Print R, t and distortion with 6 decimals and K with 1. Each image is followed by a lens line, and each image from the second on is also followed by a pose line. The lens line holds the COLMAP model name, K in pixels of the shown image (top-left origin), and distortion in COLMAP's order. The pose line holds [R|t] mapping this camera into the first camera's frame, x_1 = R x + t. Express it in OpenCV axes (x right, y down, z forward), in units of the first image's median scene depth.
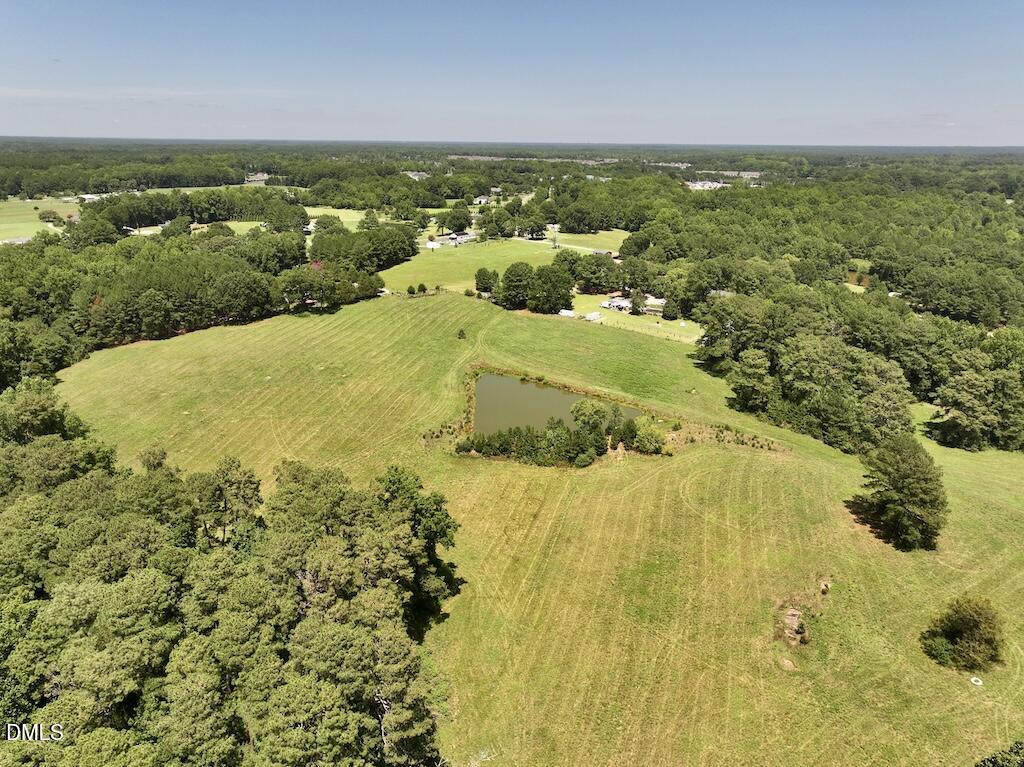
lens RADIAL K [[718.3, 0, 512.2], [0, 718.3, 381.8], [0, 0, 1]] dist [-0.002059, 0.019750]
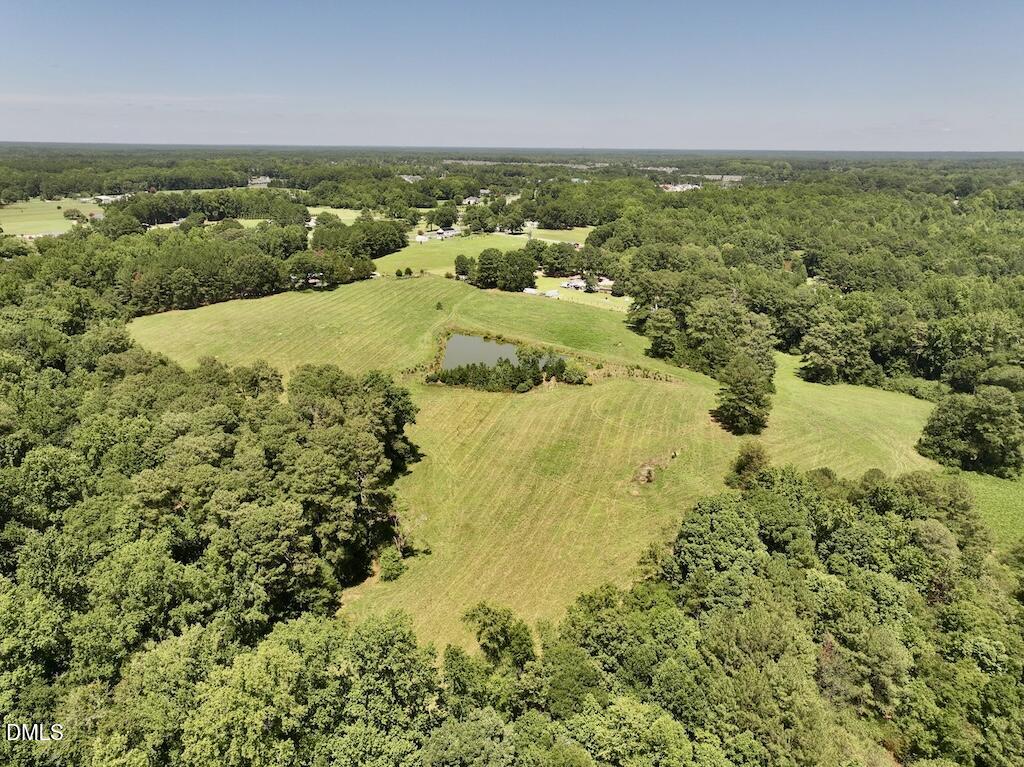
lens RADIAL K [[718.3, 0, 509.3], [0, 718.3, 386.6], [0, 0, 1]] dist [-0.002059, 0.019750]
pose [[0.999997, 0.000664, -0.002142, 0.048927], [-0.000666, 1.000000, -0.000657, 0.068394], [0.002141, 0.000658, 0.999997, -0.196405]]
